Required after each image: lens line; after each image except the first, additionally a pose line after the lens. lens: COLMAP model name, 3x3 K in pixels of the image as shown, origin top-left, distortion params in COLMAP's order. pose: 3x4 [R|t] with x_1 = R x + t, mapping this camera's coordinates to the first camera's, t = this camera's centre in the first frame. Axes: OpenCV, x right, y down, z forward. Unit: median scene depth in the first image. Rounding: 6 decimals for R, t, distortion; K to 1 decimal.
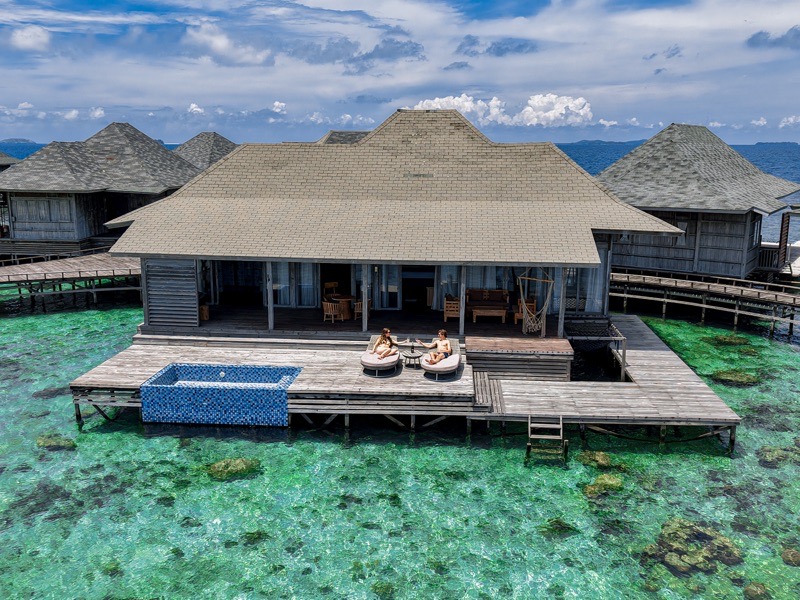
lens RADIAL K [[564.2, 0, 400.0], [0, 564.2, 300.0], [0, 0, 1]] dist [0.060739, -0.105810]
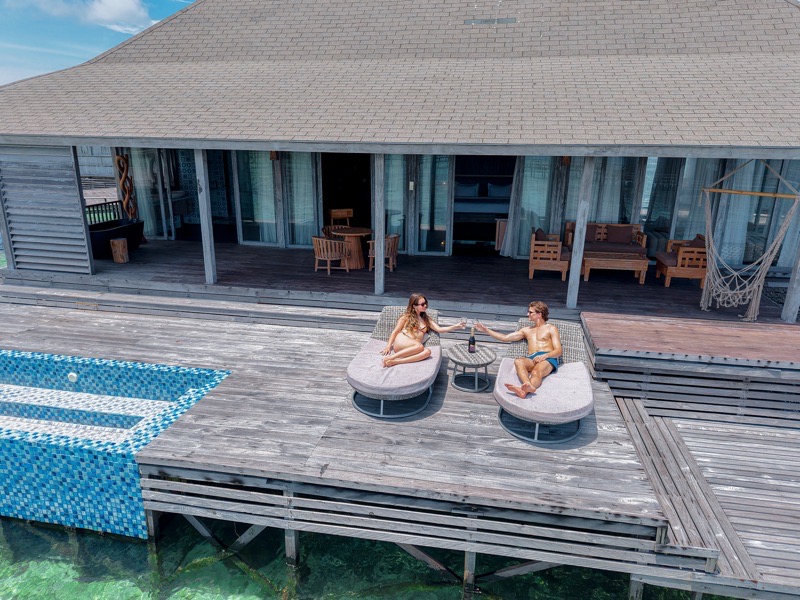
lens RADIAL K [[564.2, 0, 400.0], [0, 564.2, 300.0], [0, 0, 1]] dist [0.060739, -0.105810]
pose [[0.995265, 0.033737, -0.091157, 0.005579], [-0.025169, 0.995296, 0.093554, 0.014035], [0.093884, -0.090817, 0.991432, 0.564433]]
